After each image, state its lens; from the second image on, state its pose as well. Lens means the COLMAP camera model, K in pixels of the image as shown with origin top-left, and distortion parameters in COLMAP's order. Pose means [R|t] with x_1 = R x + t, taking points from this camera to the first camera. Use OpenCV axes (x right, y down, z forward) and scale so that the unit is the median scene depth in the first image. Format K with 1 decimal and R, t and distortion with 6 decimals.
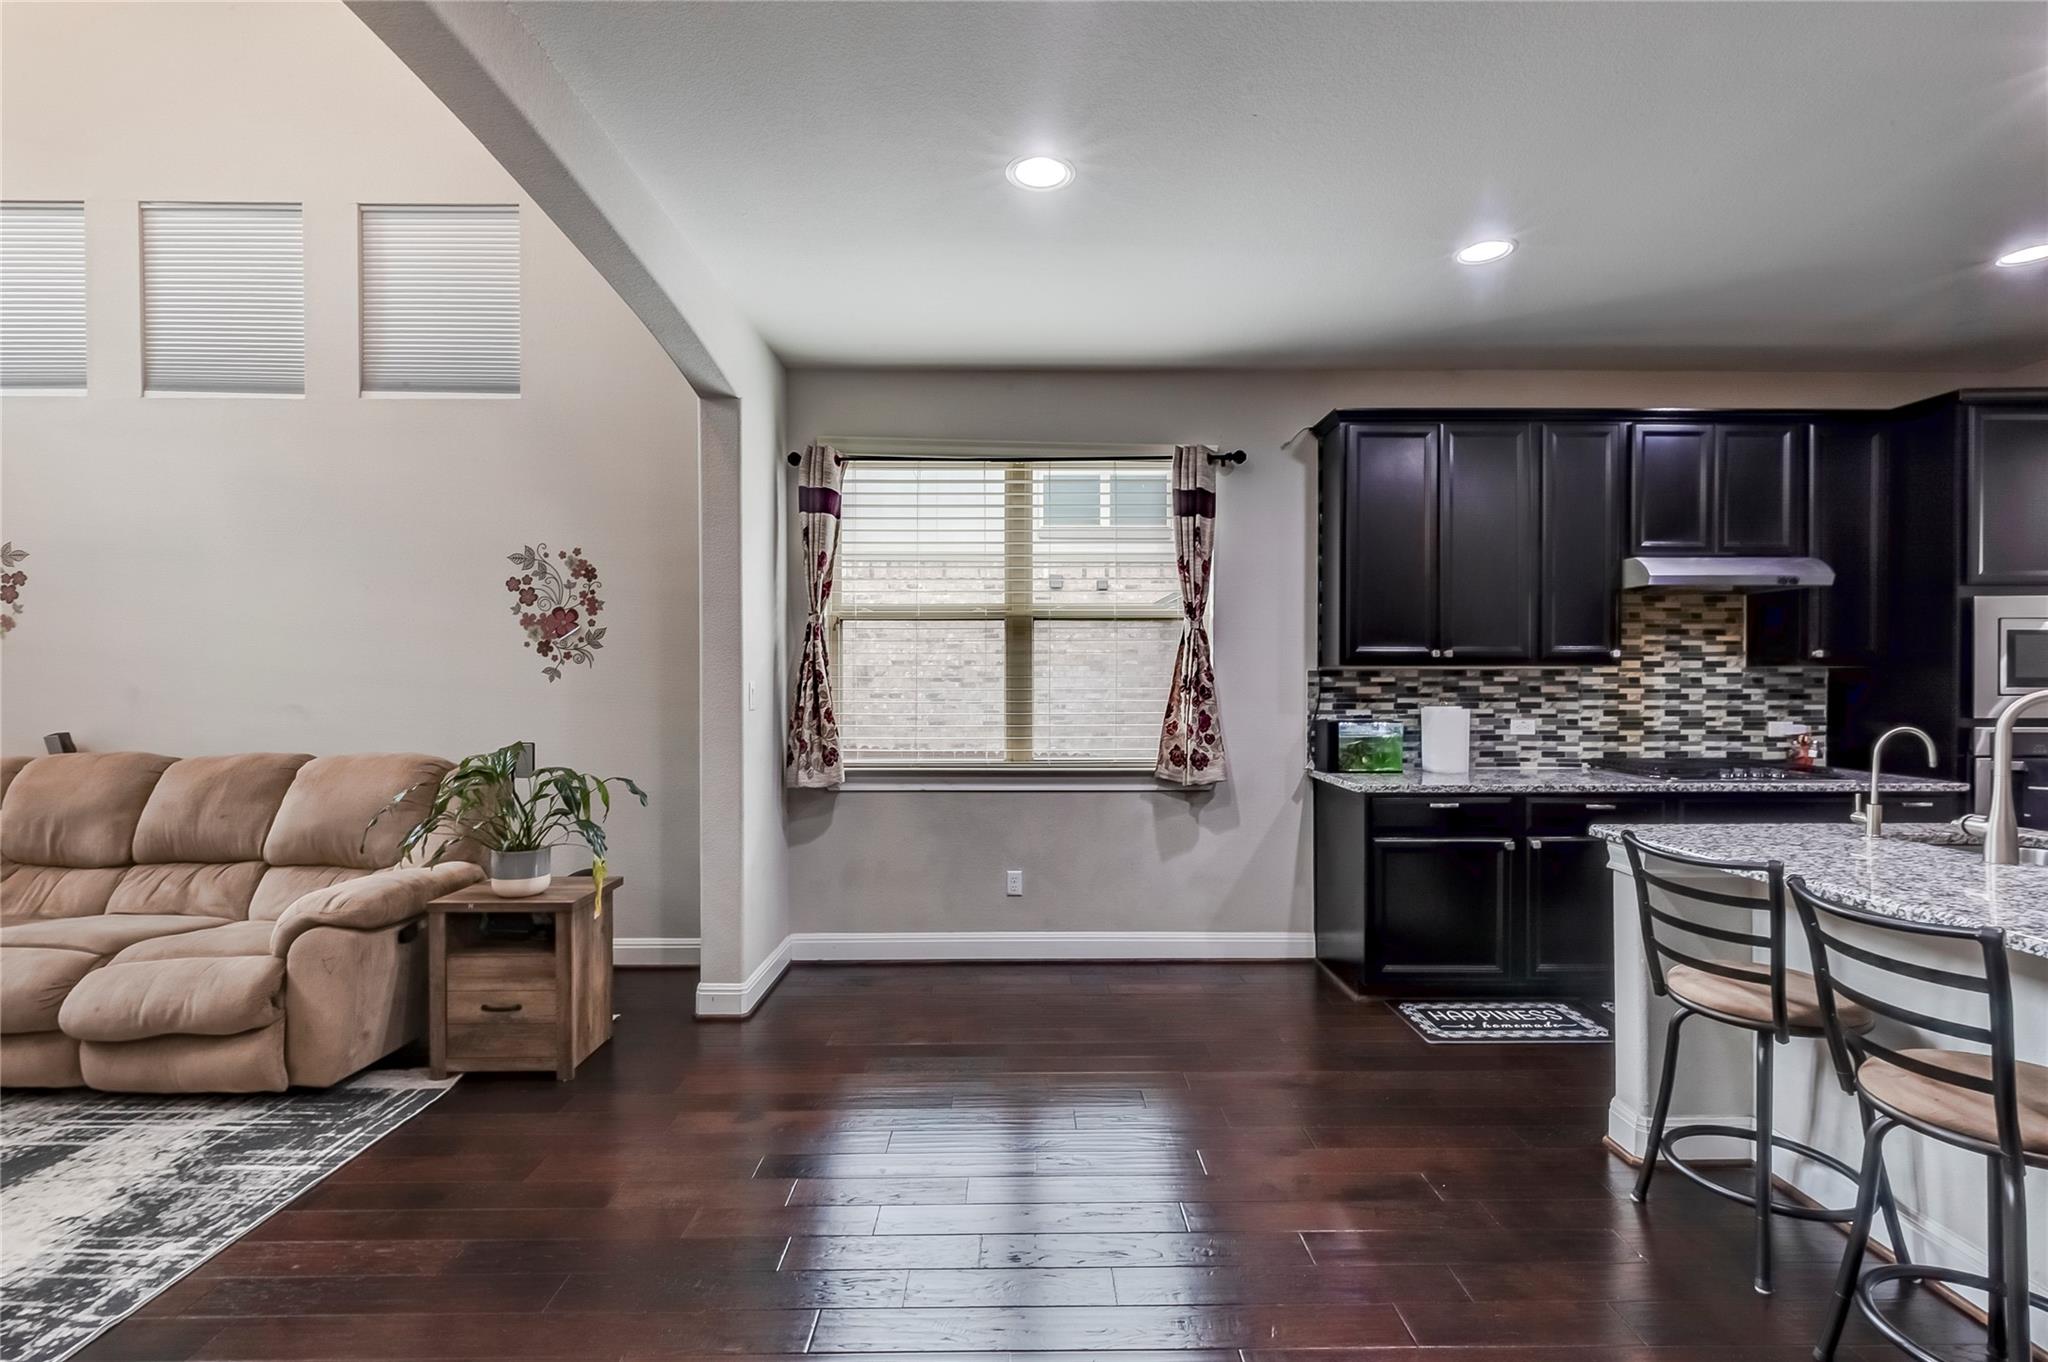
lens RADIAL K [[922.1, 0, 1024.9], [0, 922.1, 688.1], [0, 0, 1]] dist [0.003319, 0.000062]
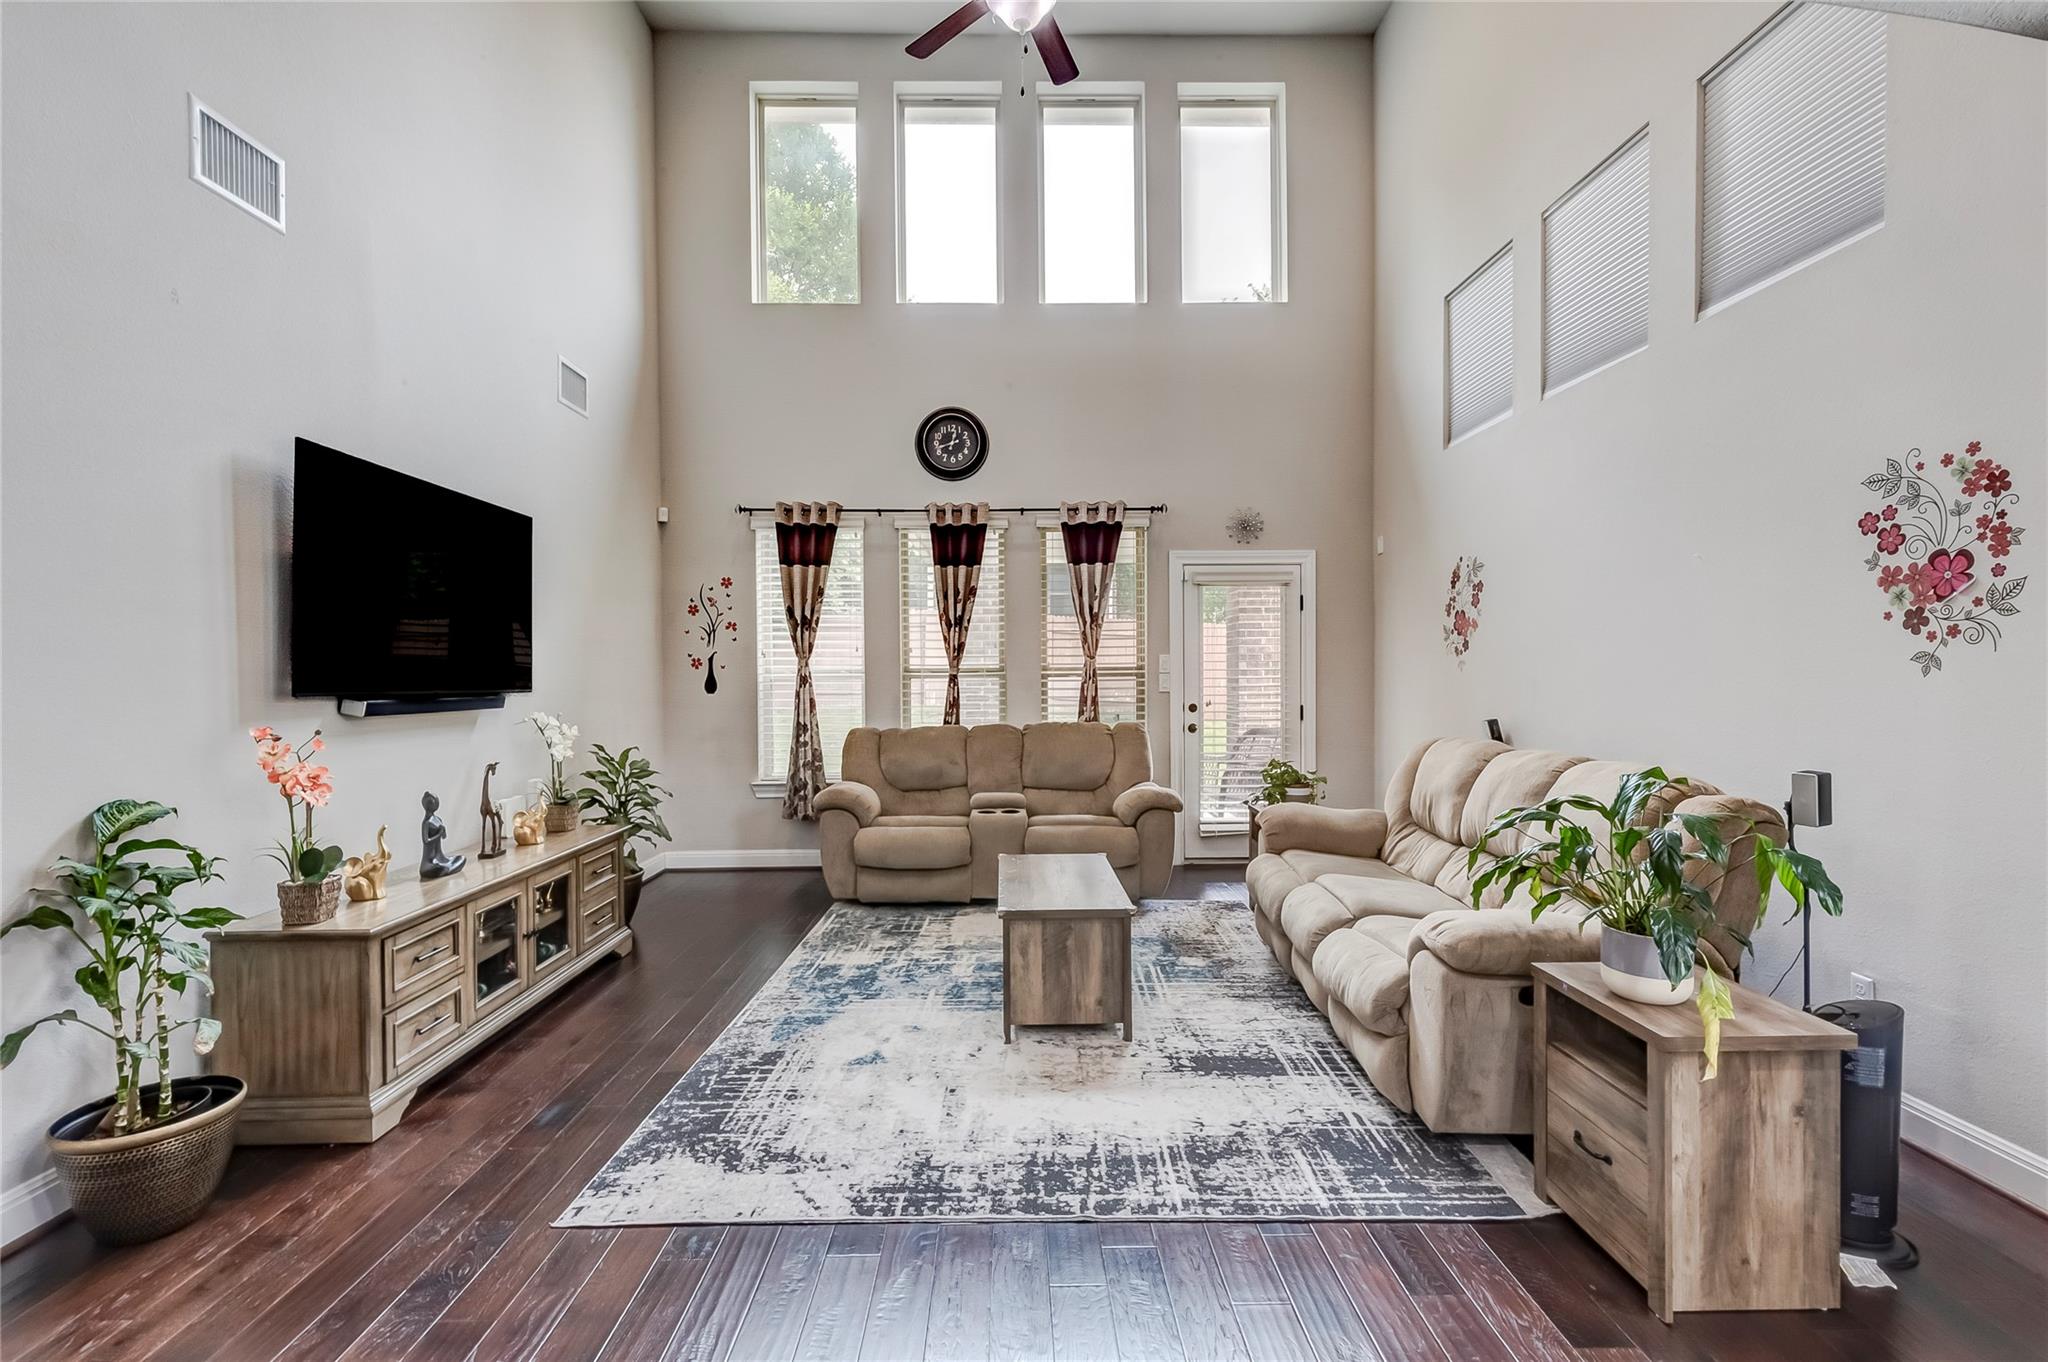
lens RADIAL K [[922.1, 0, 1024.9], [0, 922.1, 688.1], [0, 0, 1]] dist [0.003319, 0.000062]
pose [[0.008958, 0.015682, -0.999837, 0.085311], [-0.003481, 0.999871, 0.015651, -0.006069], [0.999954, 0.003340, 0.009011, 0.407215]]
